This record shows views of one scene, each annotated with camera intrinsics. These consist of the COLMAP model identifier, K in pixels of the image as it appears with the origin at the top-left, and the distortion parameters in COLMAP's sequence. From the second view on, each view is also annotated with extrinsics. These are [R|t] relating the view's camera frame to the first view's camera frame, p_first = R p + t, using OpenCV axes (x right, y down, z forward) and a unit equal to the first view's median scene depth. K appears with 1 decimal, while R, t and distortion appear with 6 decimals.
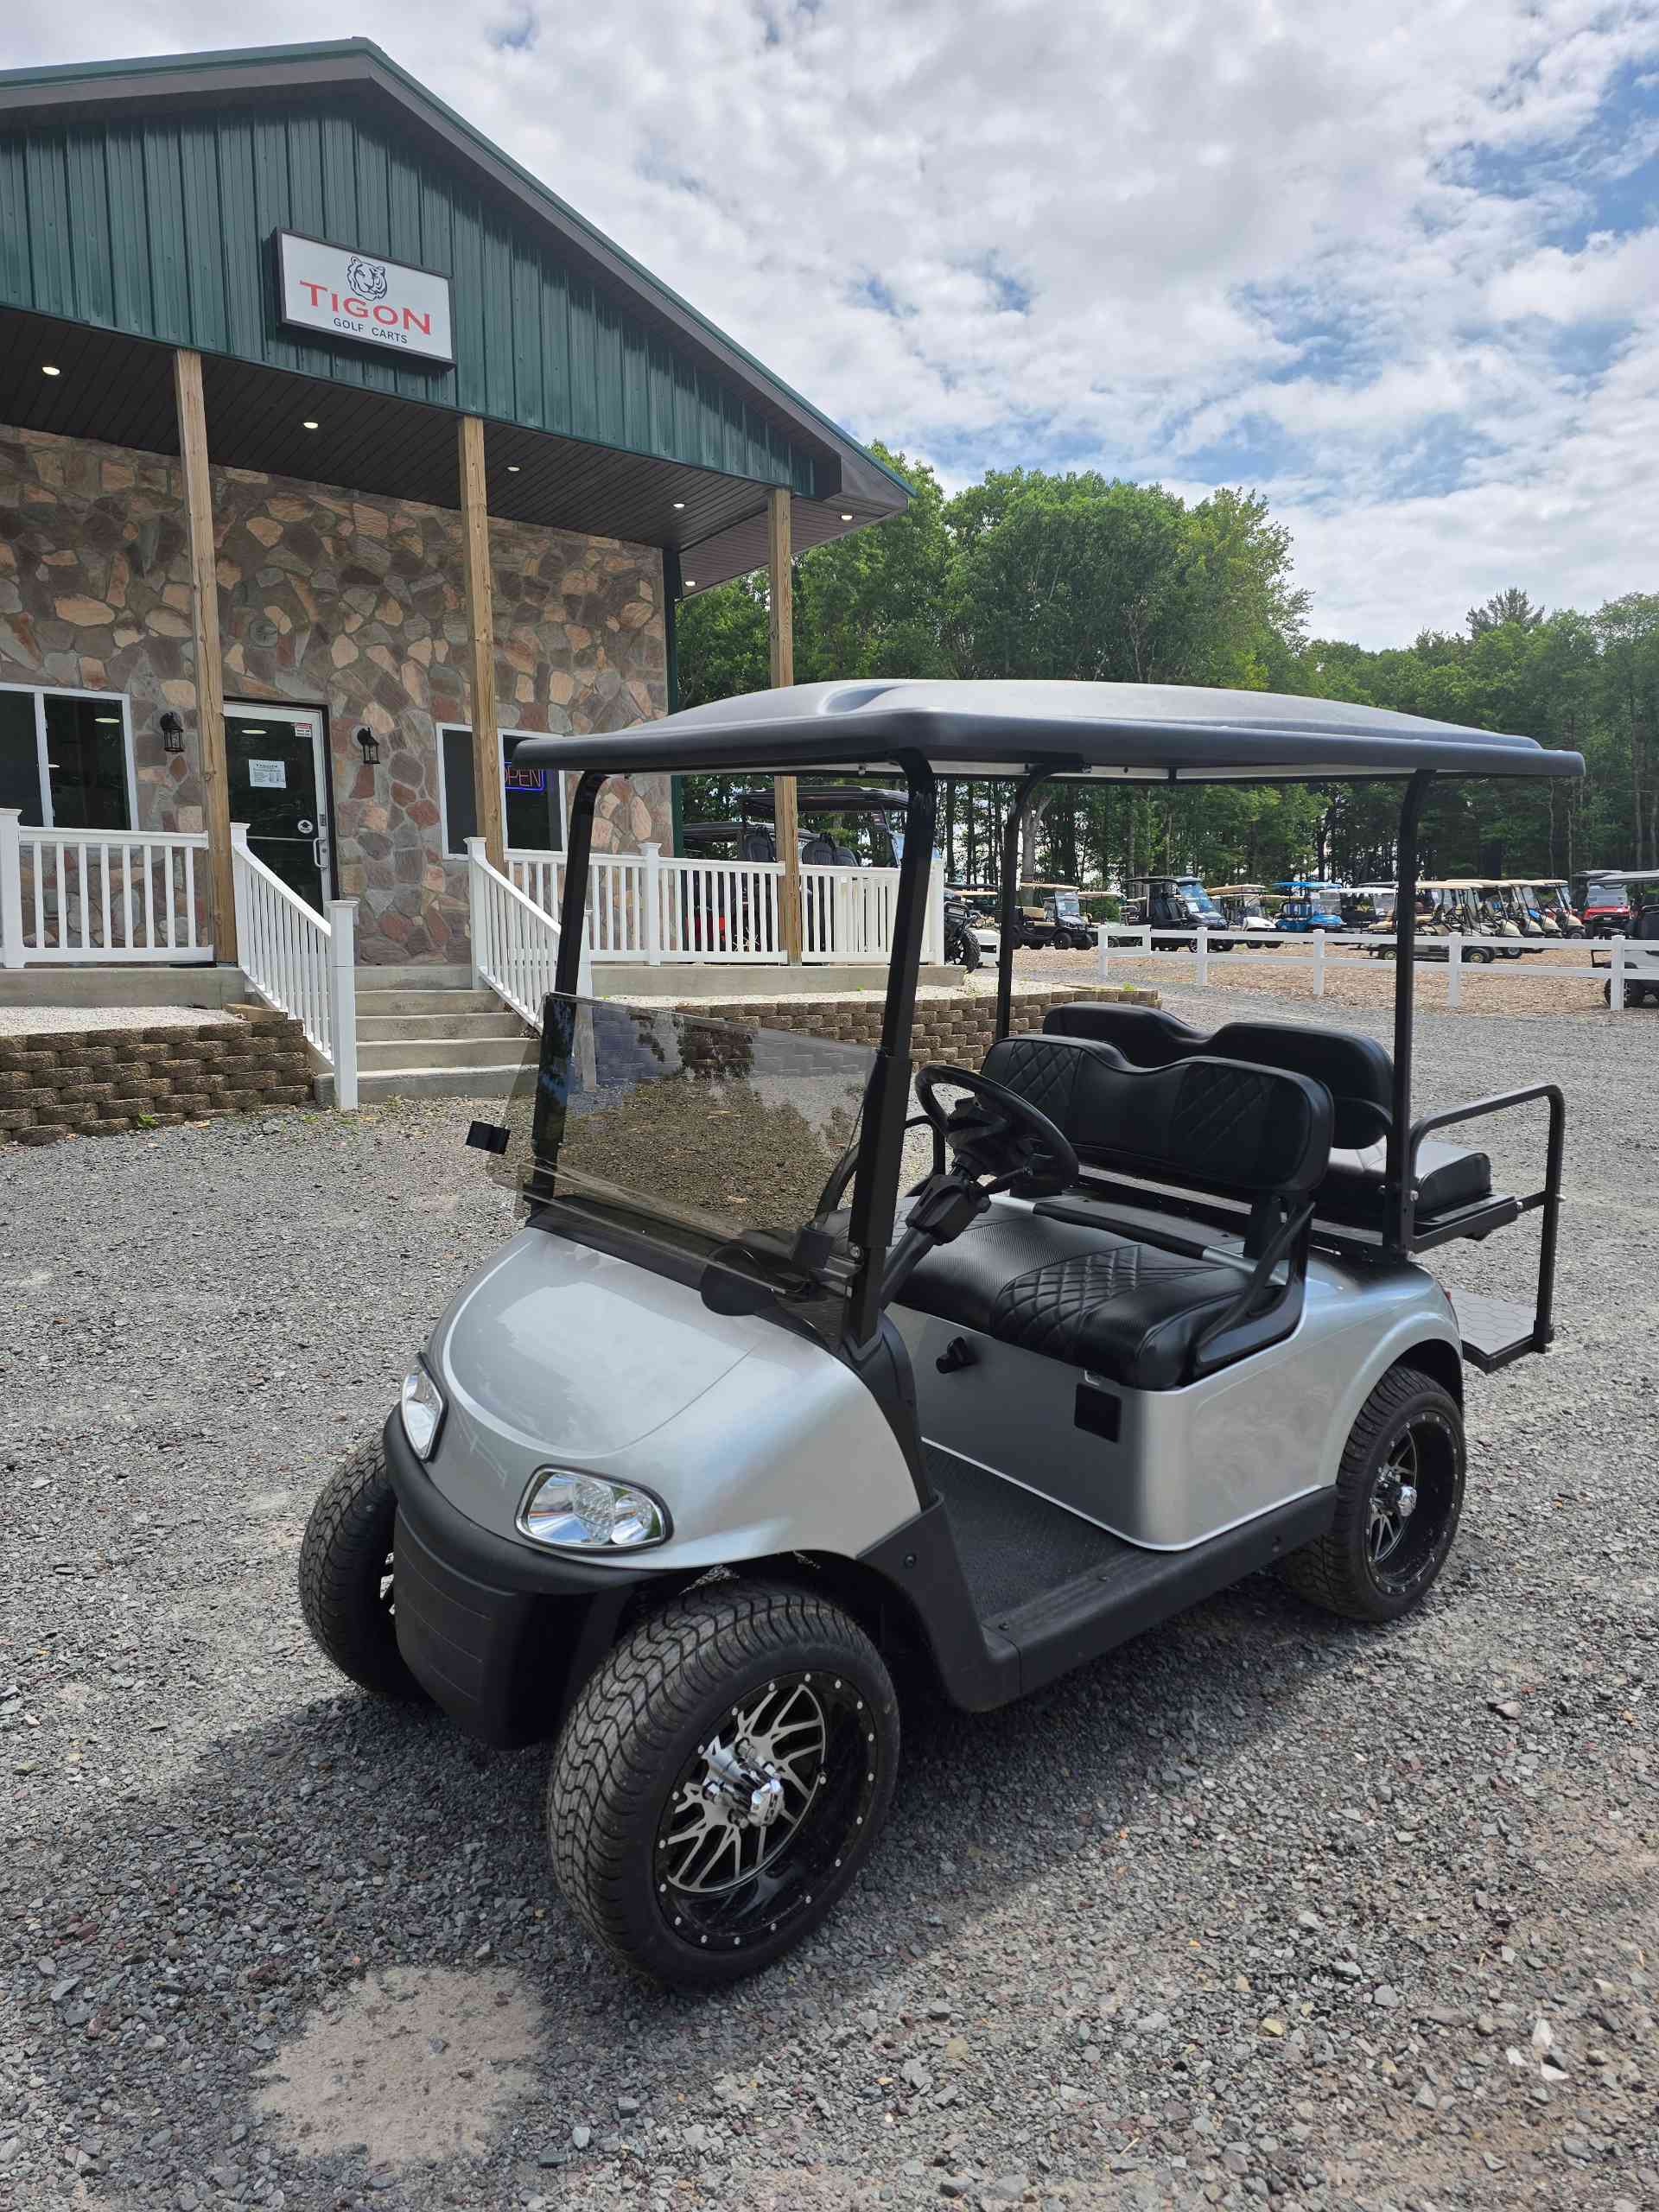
lens RADIAL K [[1447.0, 0, 842.9], [0, 1447.0, 1107.4], [0, 0, 1]] dist [0.048059, -0.032972]
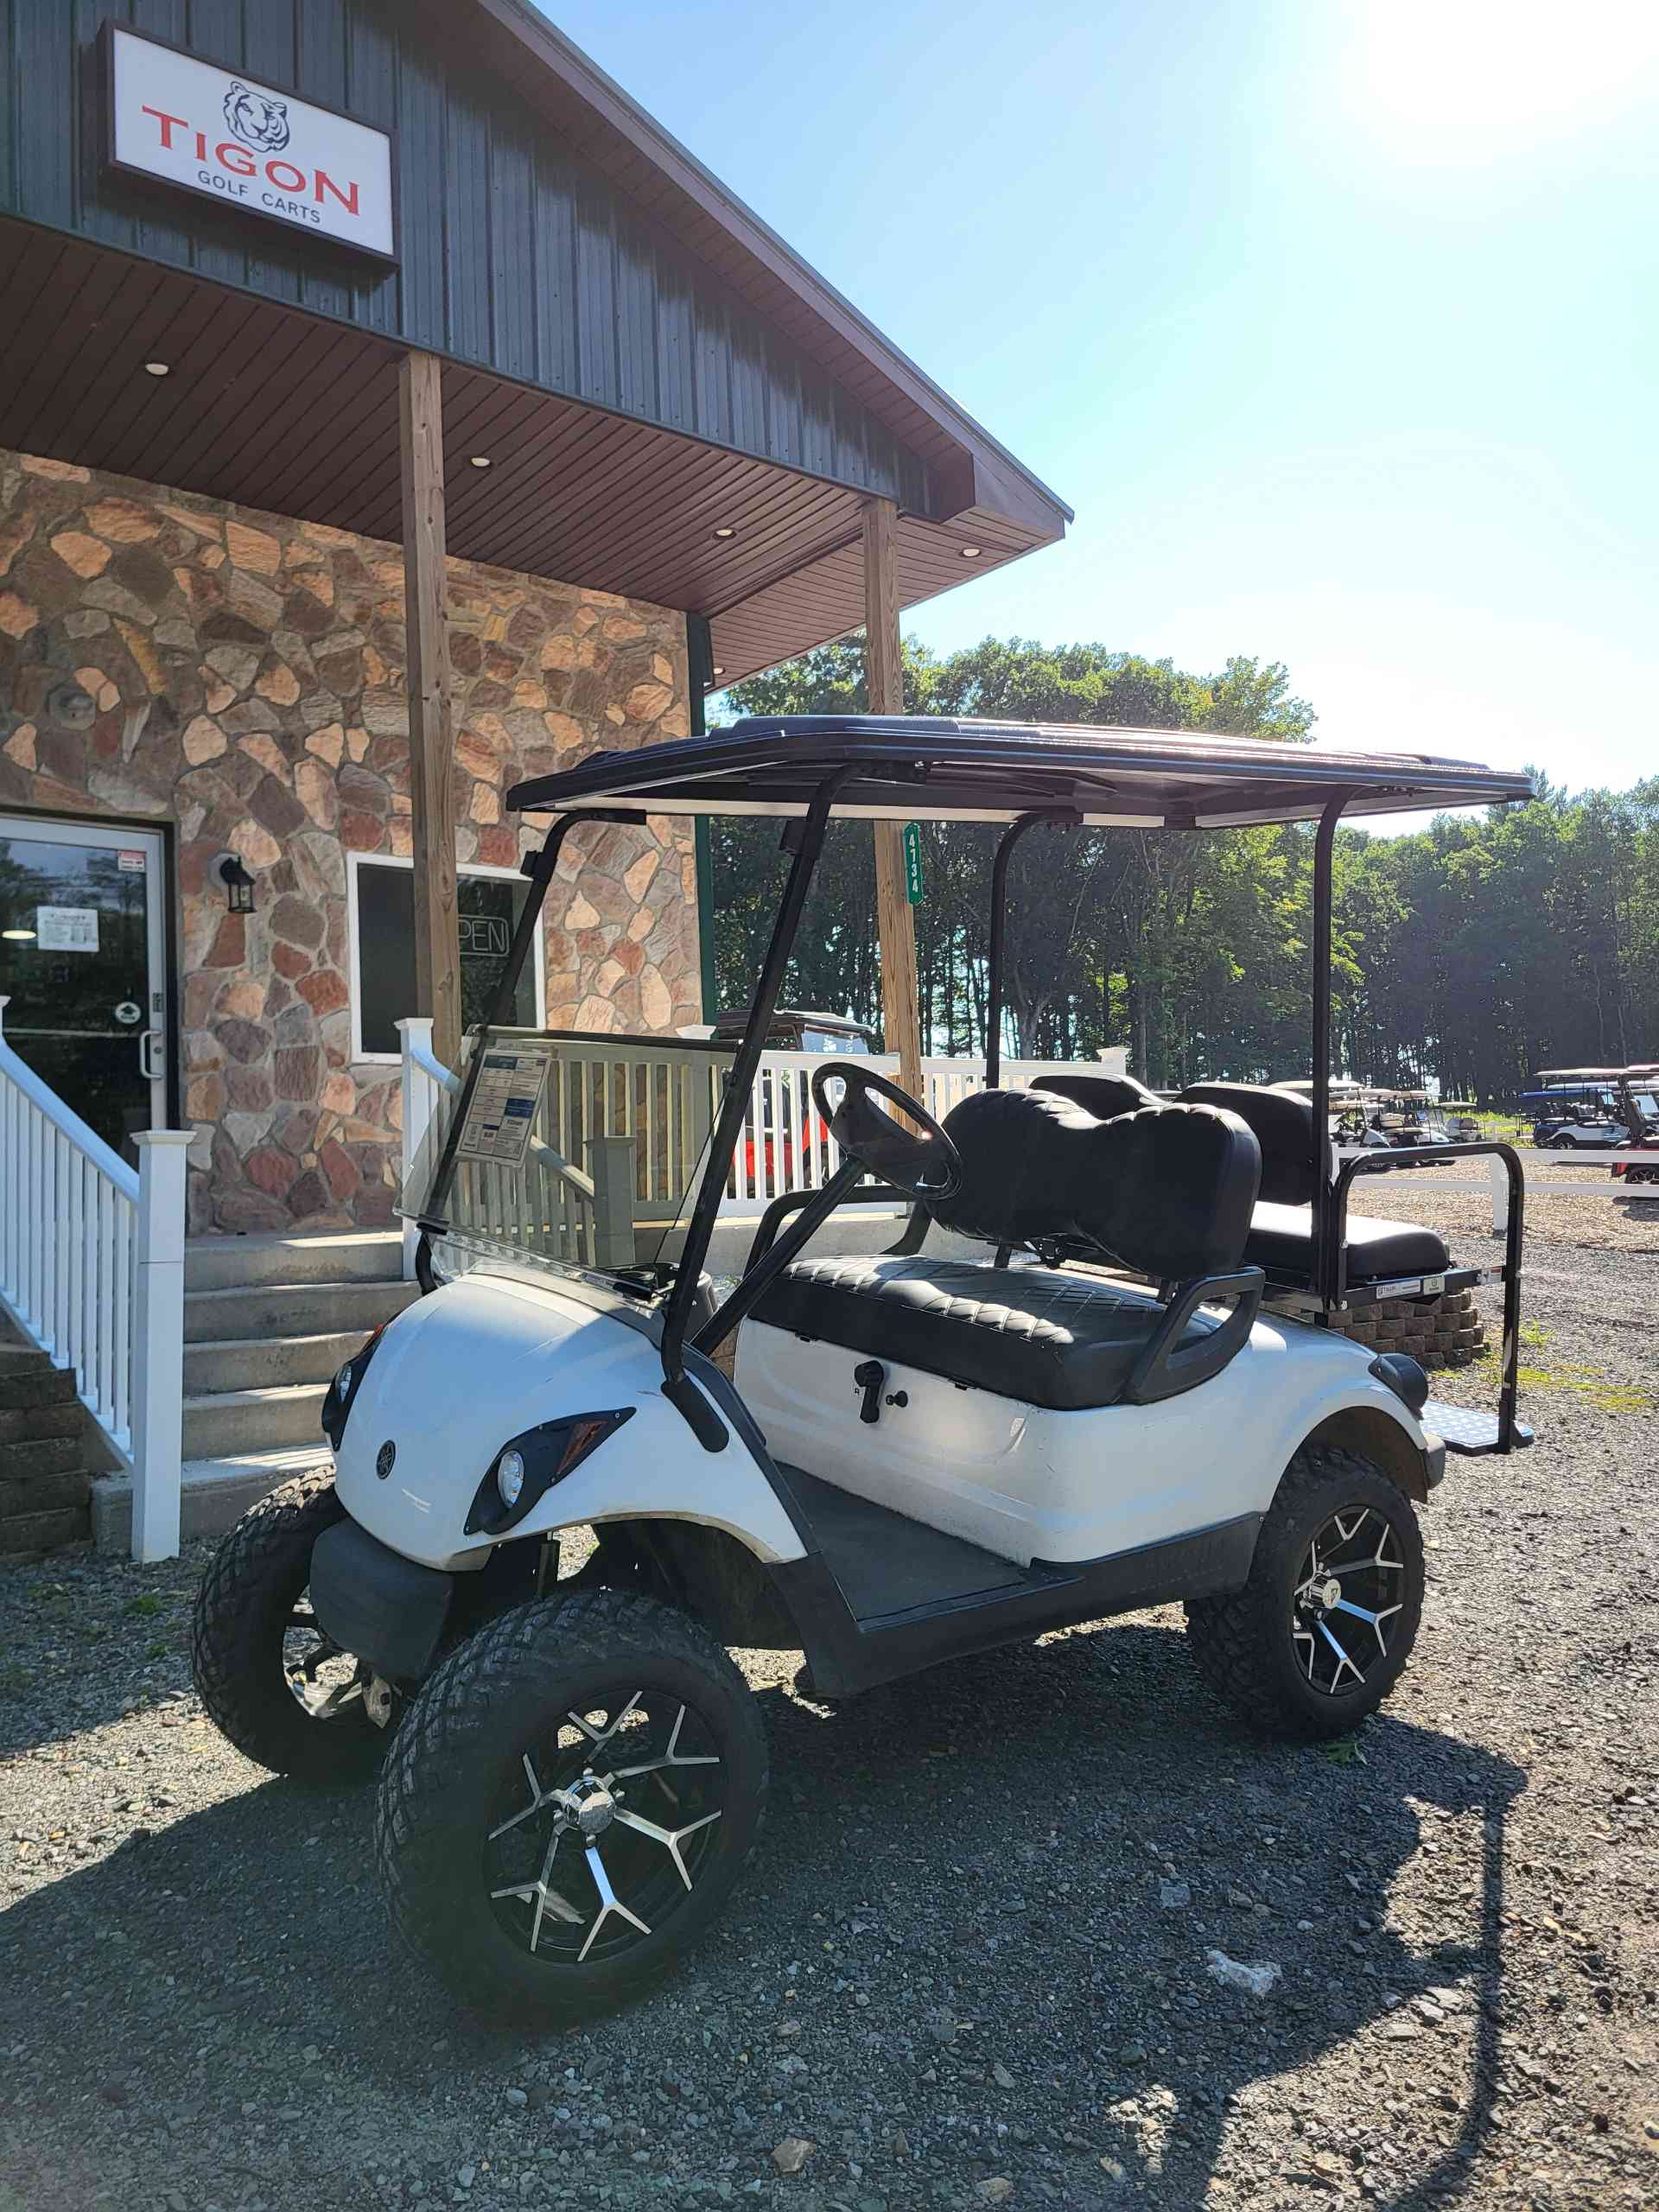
lens RADIAL K [[1664.5, 0, 853.6], [0, 1664.5, 1098.9], [0, 0, 1]] dist [0.045582, -0.017983]
pose [[0.999100, -0.017561, 0.038610, -0.093204], [0.023283, 0.987932, -0.153129, -0.042221], [-0.035455, 0.153891, 0.987452, 0.302690]]
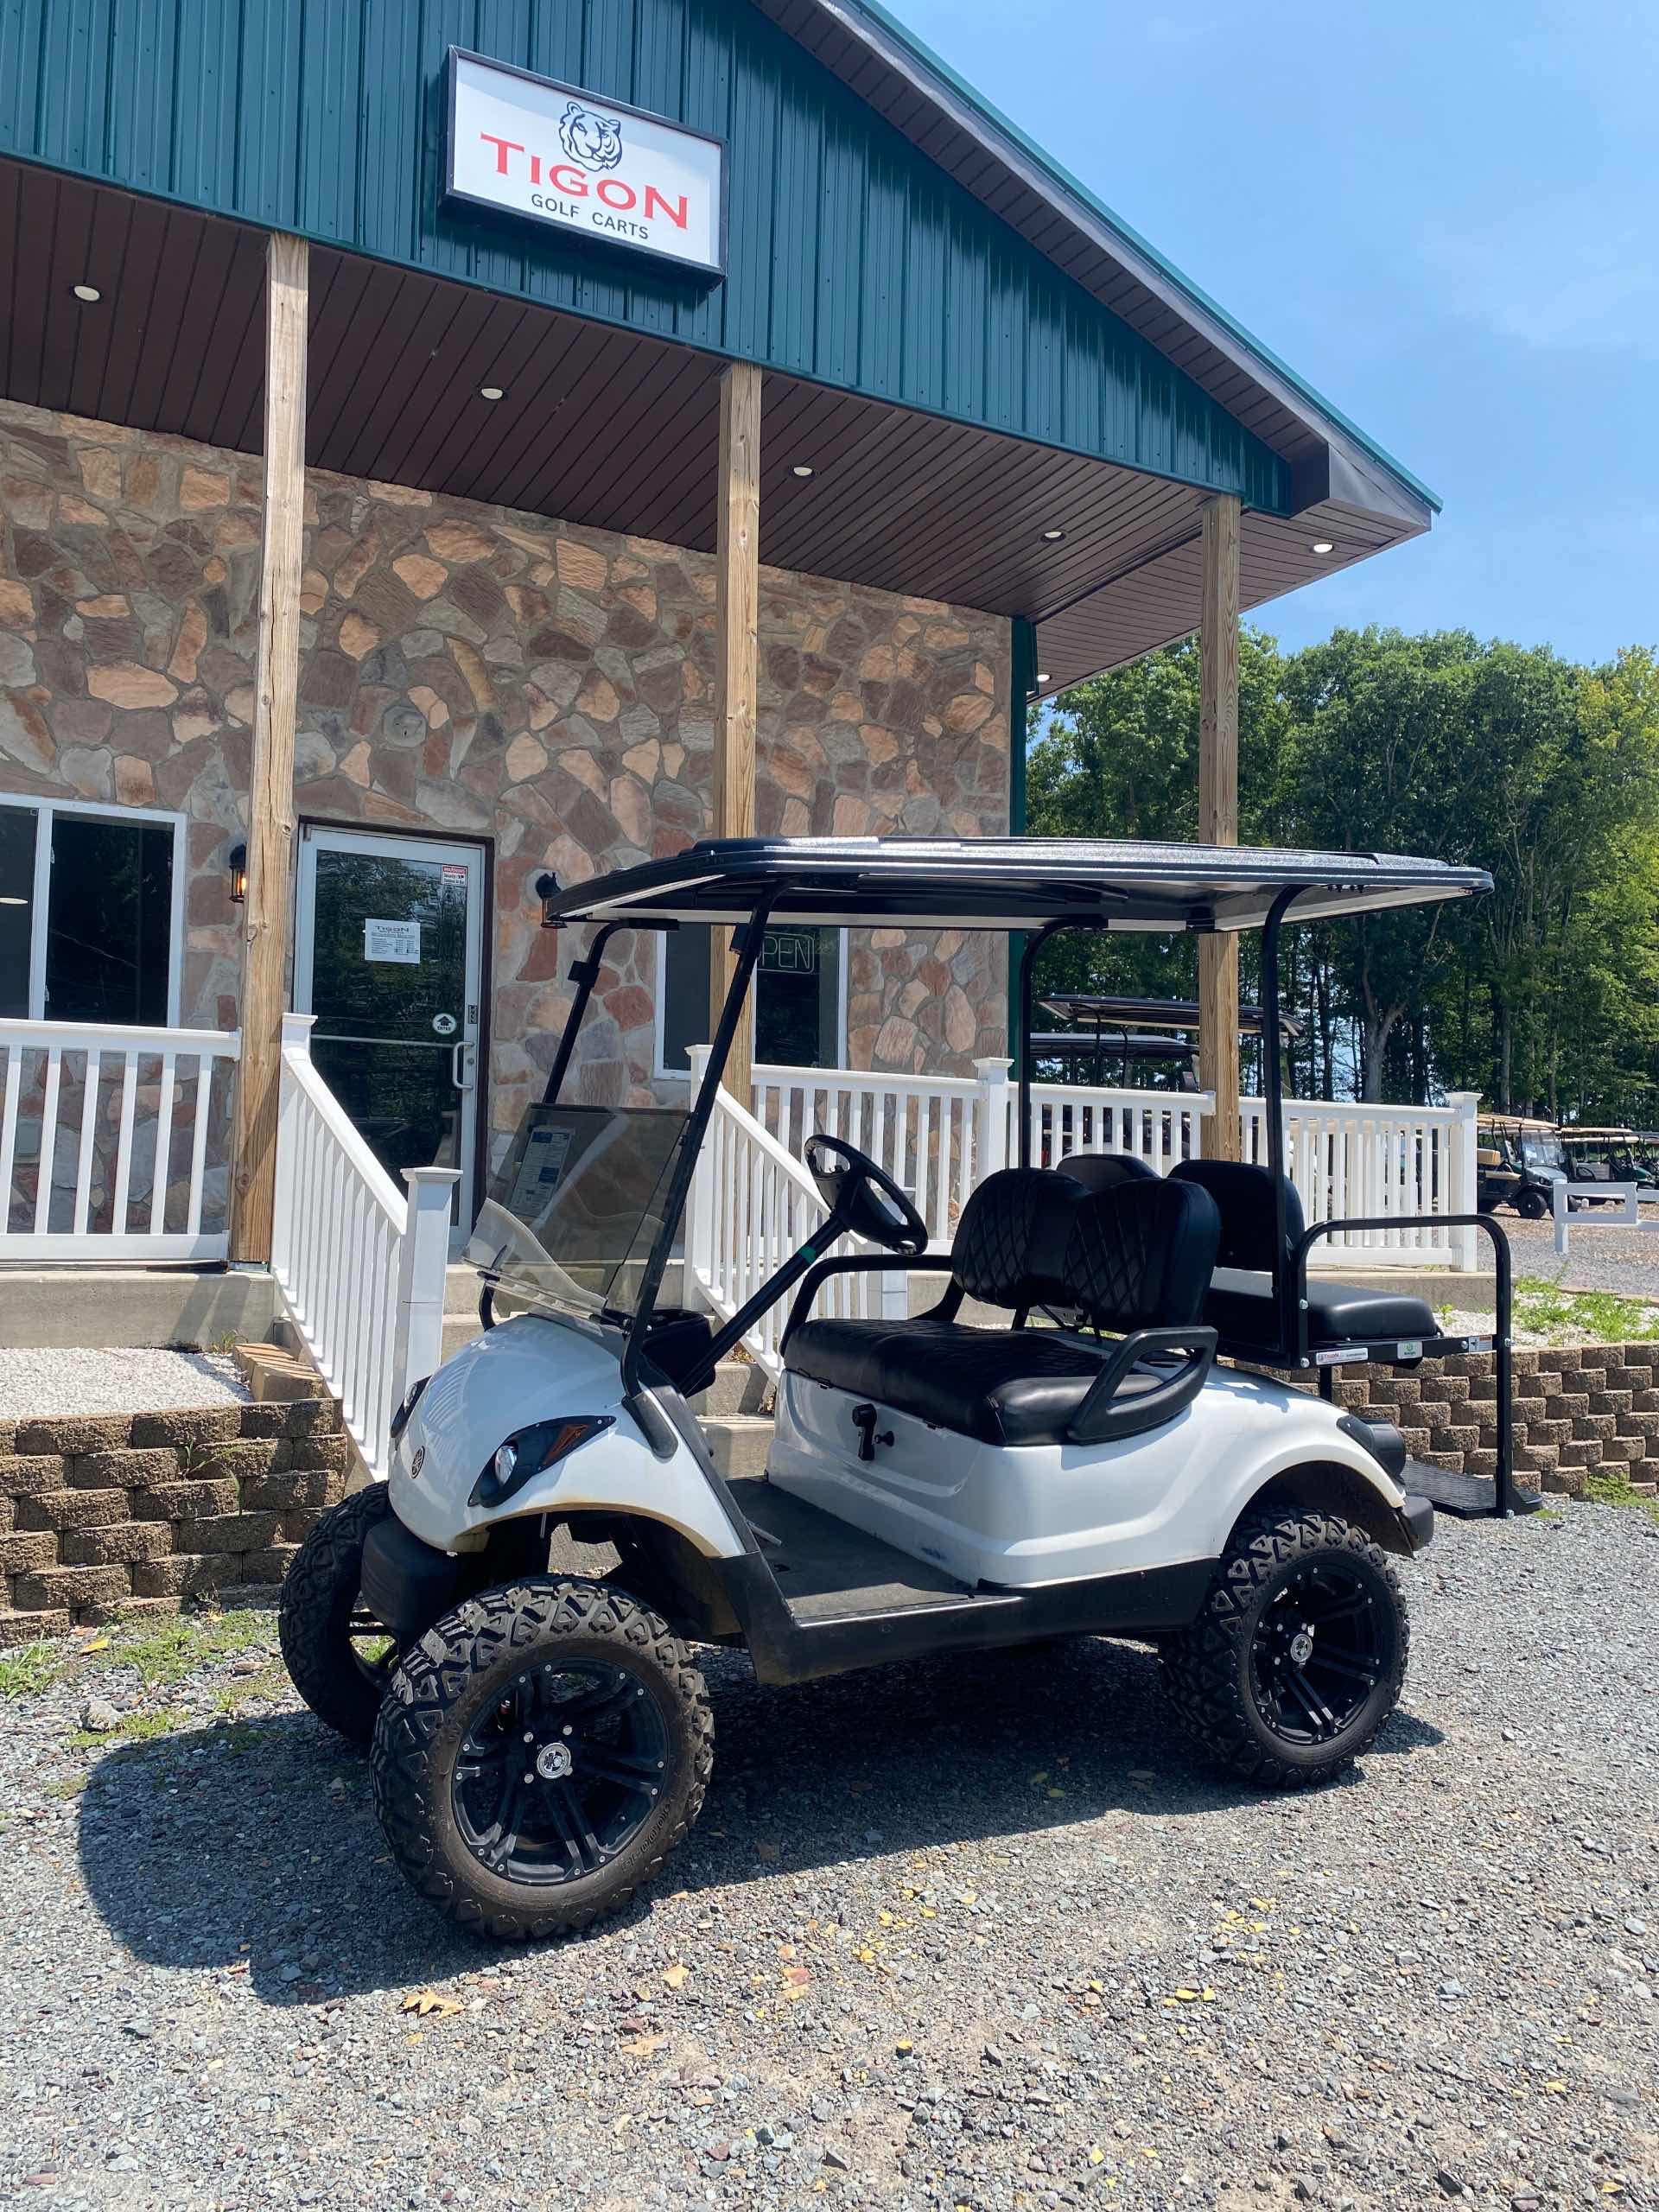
lens RADIAL K [[1675.9, 0, 844.4], [0, 1675.9, 1096.1], [0, 0, 1]] dist [0.047721, -0.043177]
pose [[0.986574, 0.025231, -0.161357, -0.082546], [-0.049815, 0.987402, -0.150185, -0.063097], [0.155535, 0.156207, 0.975402, 0.332409]]
